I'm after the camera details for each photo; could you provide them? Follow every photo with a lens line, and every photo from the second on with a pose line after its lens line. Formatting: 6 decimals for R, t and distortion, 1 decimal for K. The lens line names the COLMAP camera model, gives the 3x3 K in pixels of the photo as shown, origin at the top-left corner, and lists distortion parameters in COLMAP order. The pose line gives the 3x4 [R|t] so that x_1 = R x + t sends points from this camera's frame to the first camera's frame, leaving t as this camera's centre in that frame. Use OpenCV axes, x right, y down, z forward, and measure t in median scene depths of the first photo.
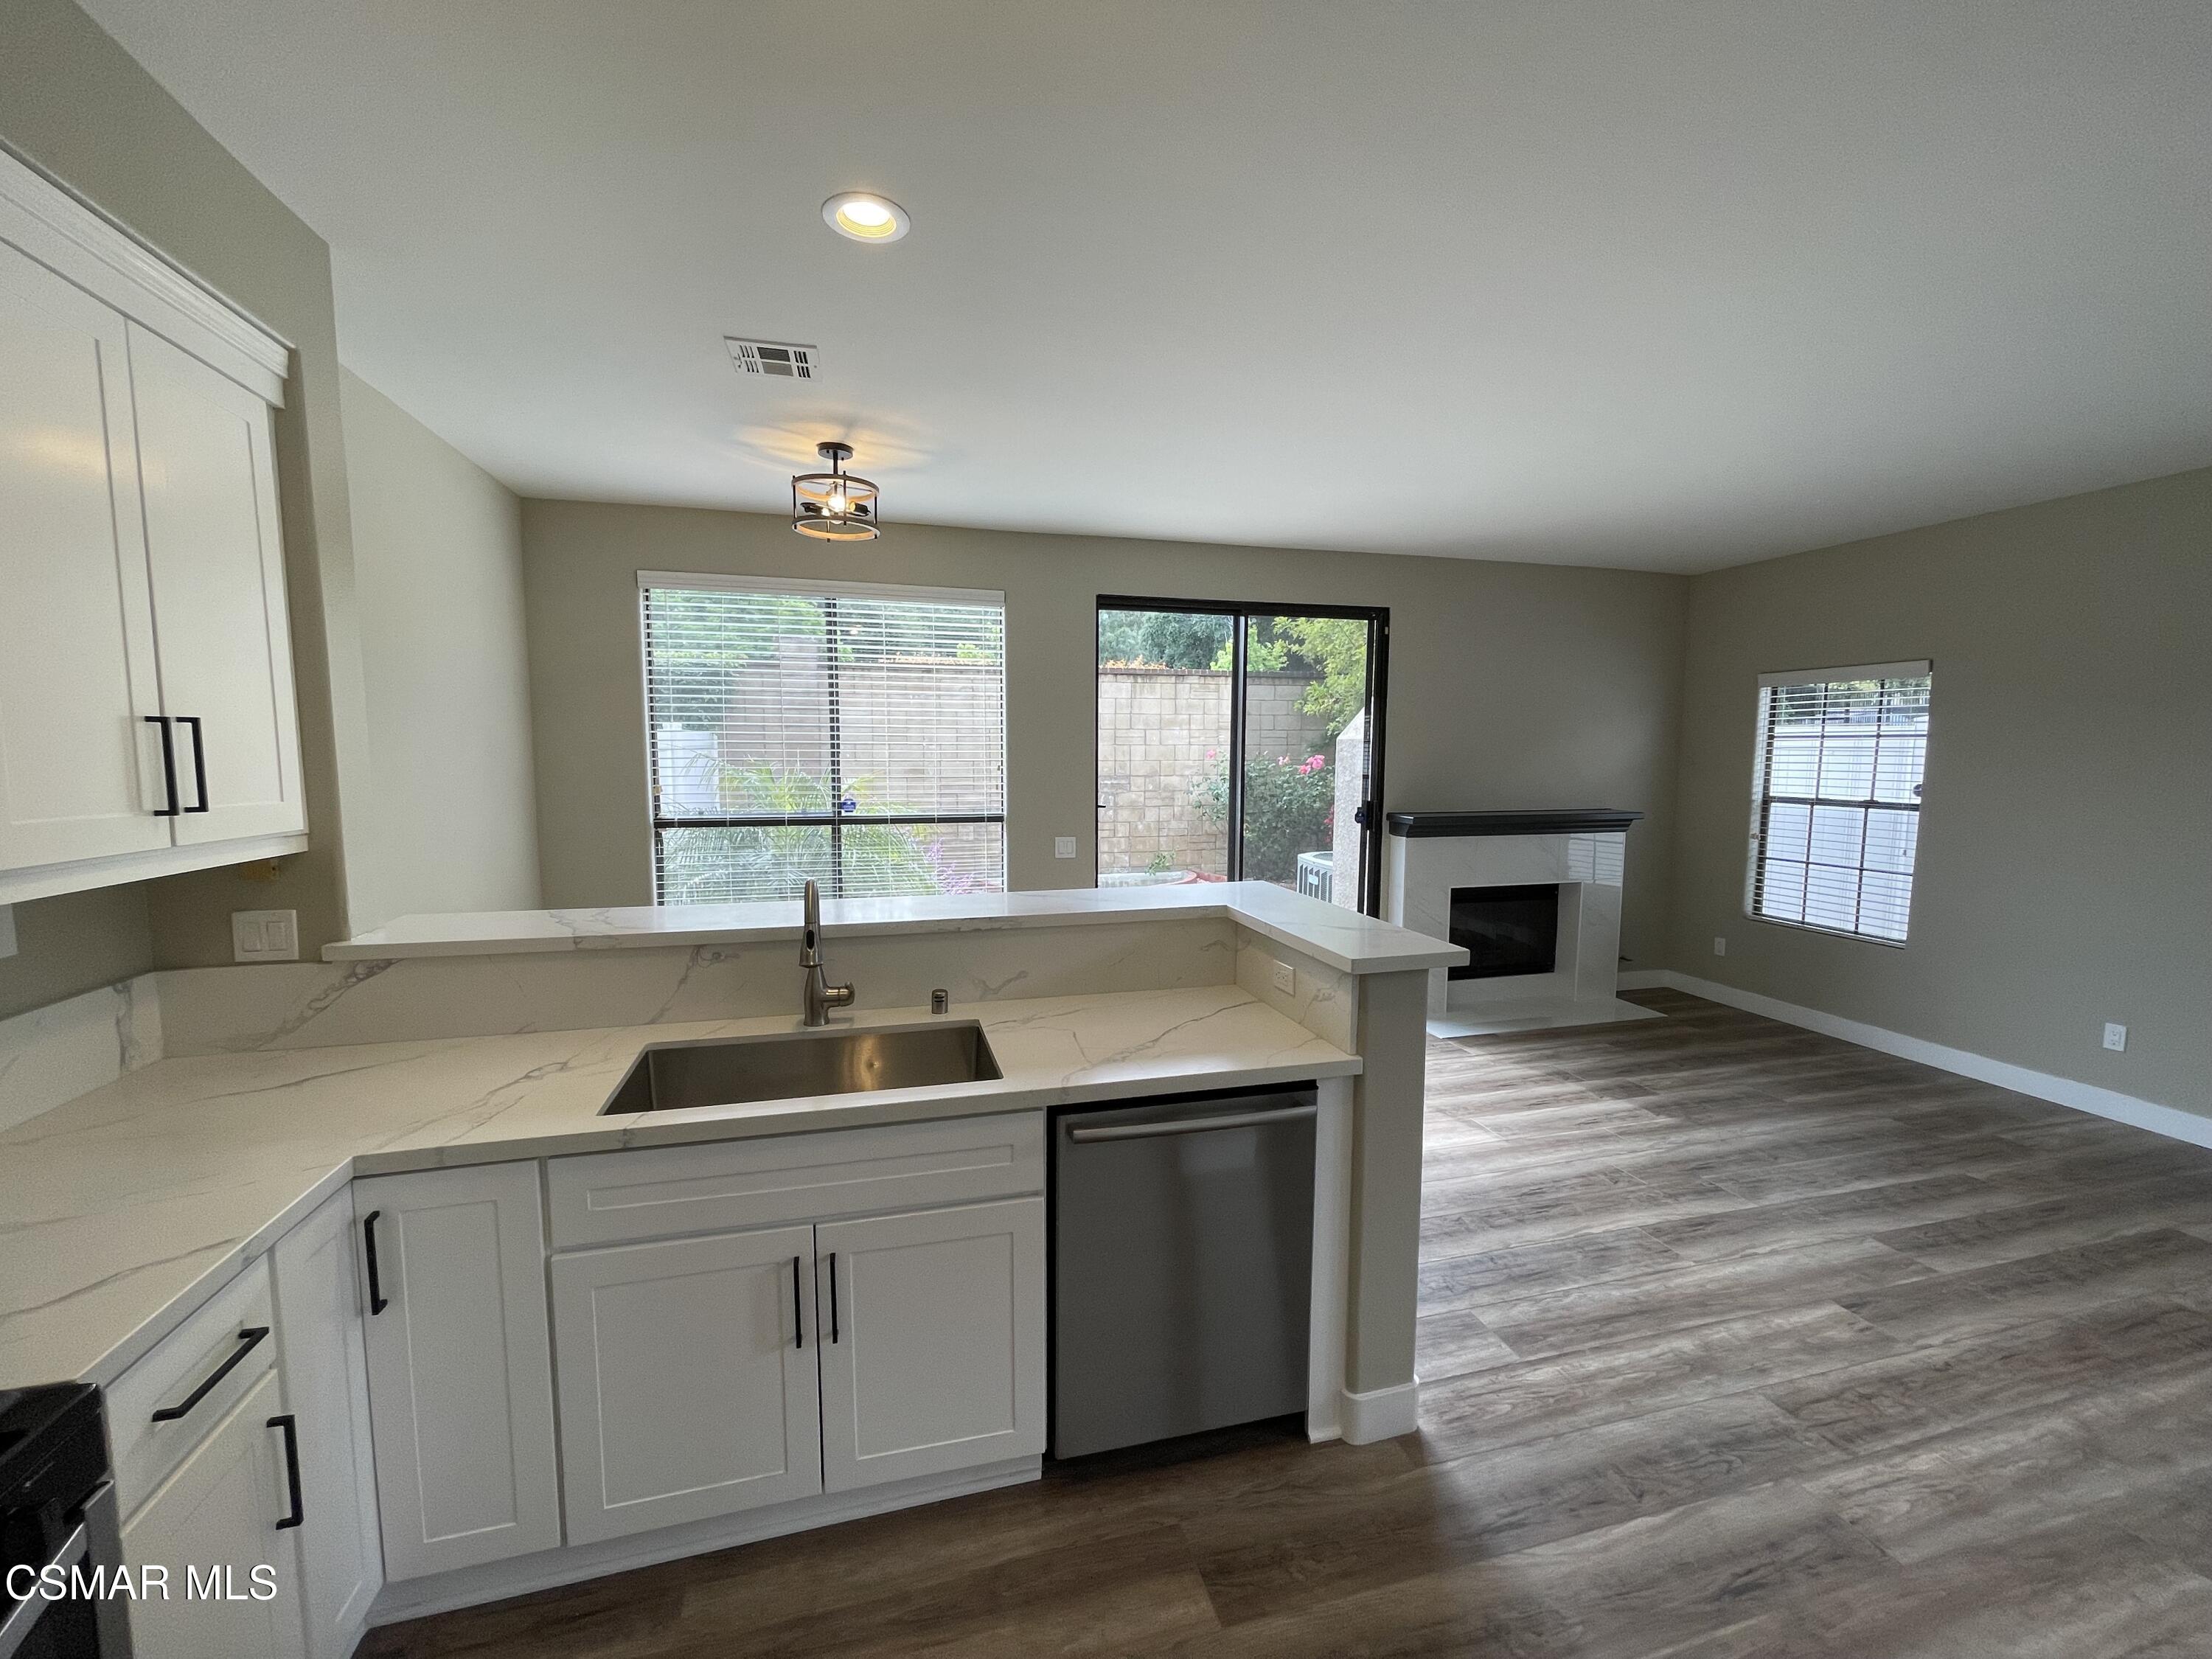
lens RADIAL K [[897.8, 0, 1085.3], [0, 897.8, 822.7], [0, 0, 1]] dist [-0.007431, -0.000730]
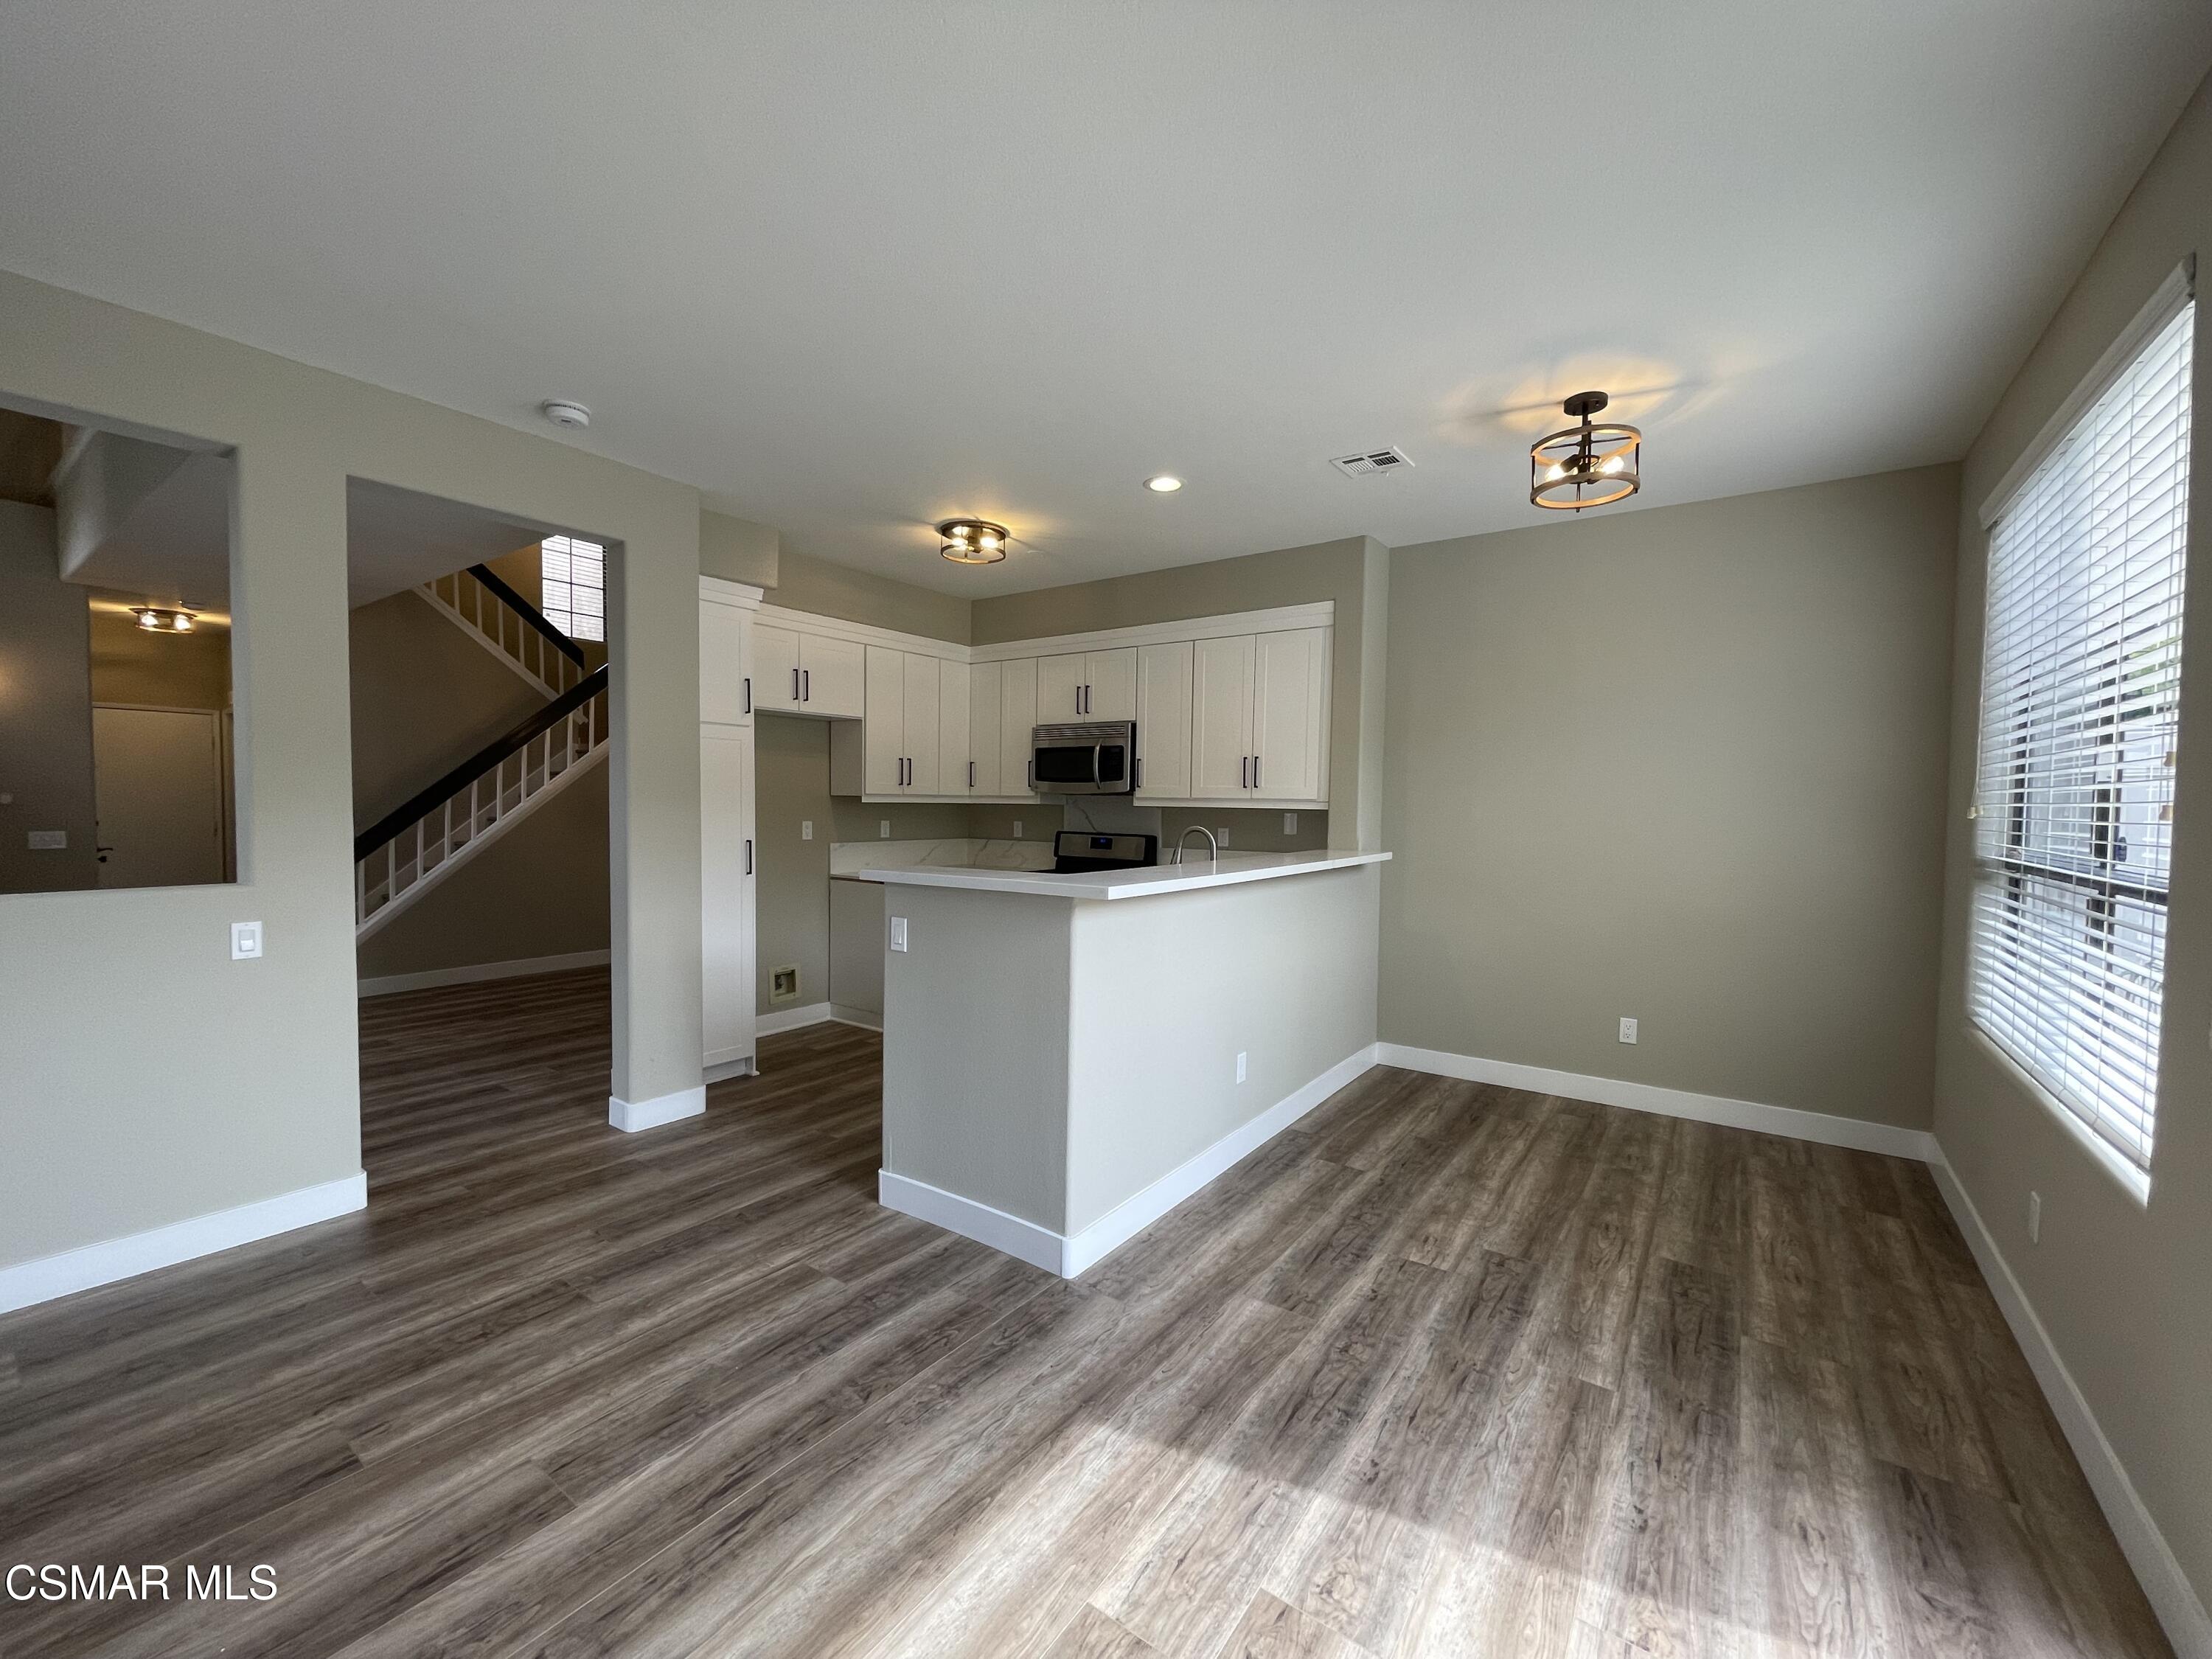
lens RADIAL K [[897.8, 0, 1091.4], [0, 897.8, 822.9], [0, 0, 1]] dist [-0.007431, -0.000730]
pose [[-0.773033, 0.000426, -0.634366, 0.587224], [-0.065005, 0.994682, 0.079882, -0.046974], [0.631026, 0.102989, -0.768895, 1.300004]]
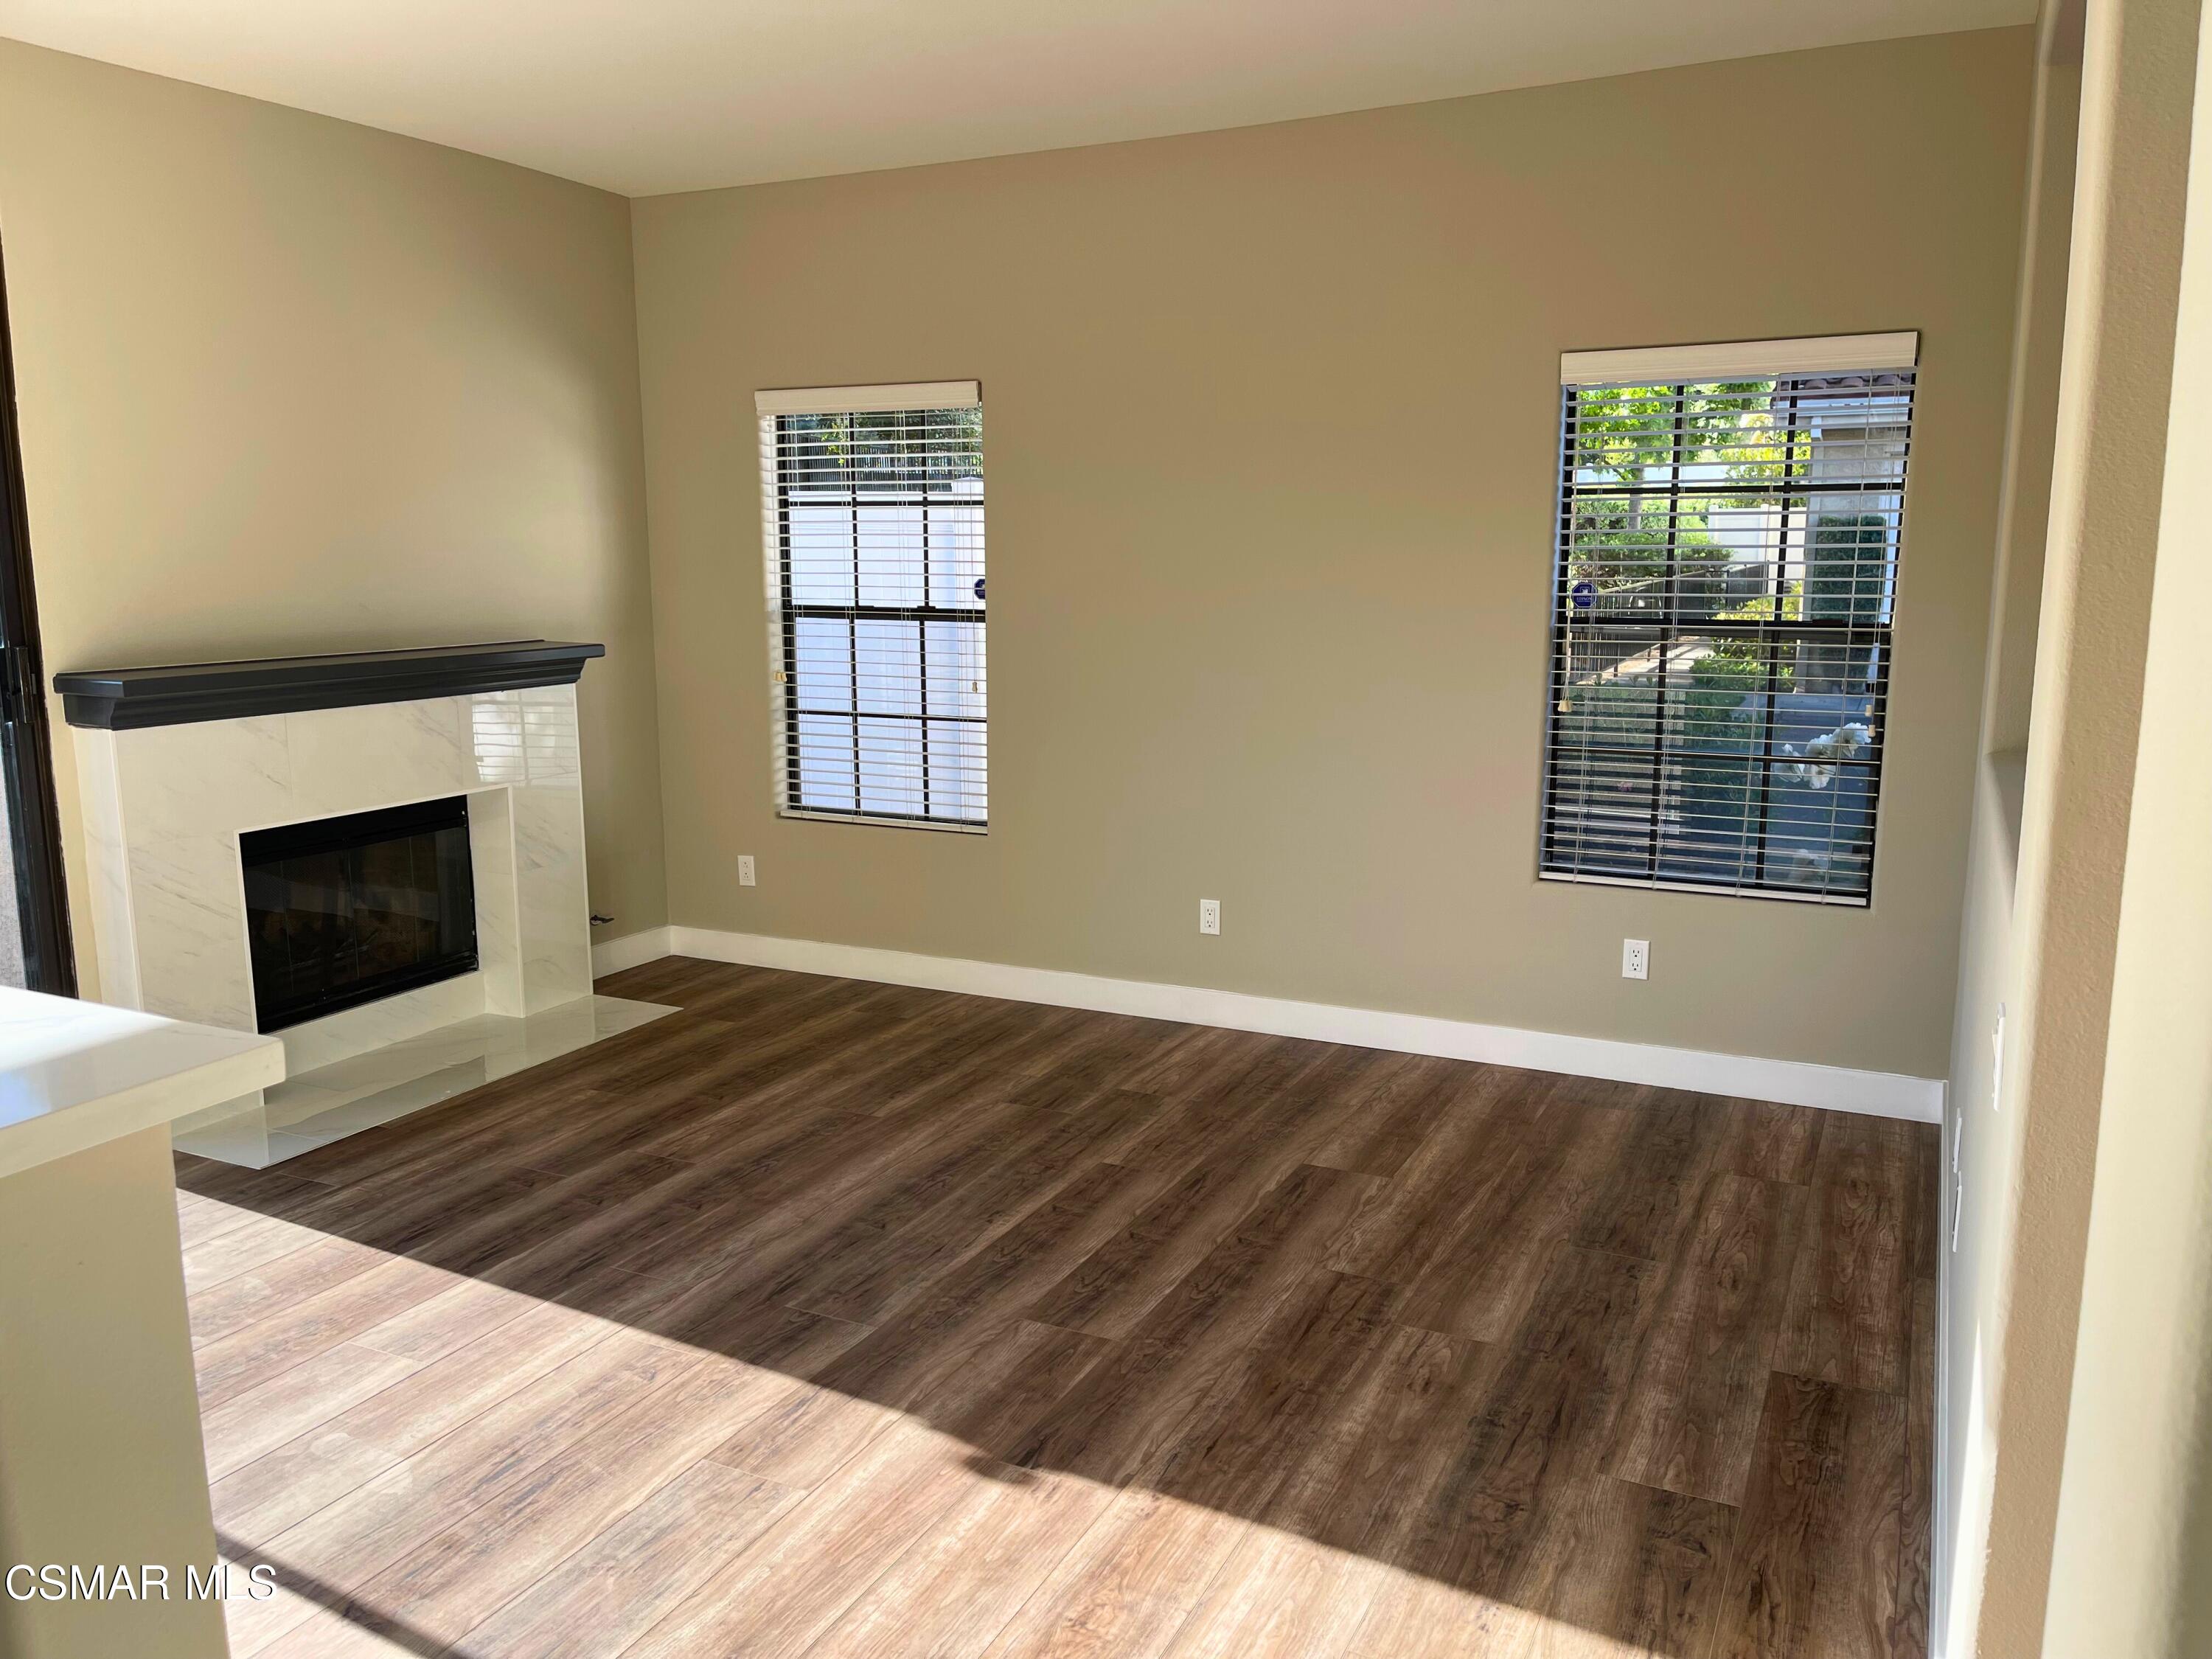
lens RADIAL K [[1701.6, 0, 1103.2], [0, 1701.6, 833.6], [0, 0, 1]] dist [0.076109, -0.008031]
pose [[0.656695, -0.134092, 0.742140, 0.069542], [0.068380, 0.990599, 0.118477, -0.000636], [-0.751050, -0.027056, 0.659690, 0.153231]]
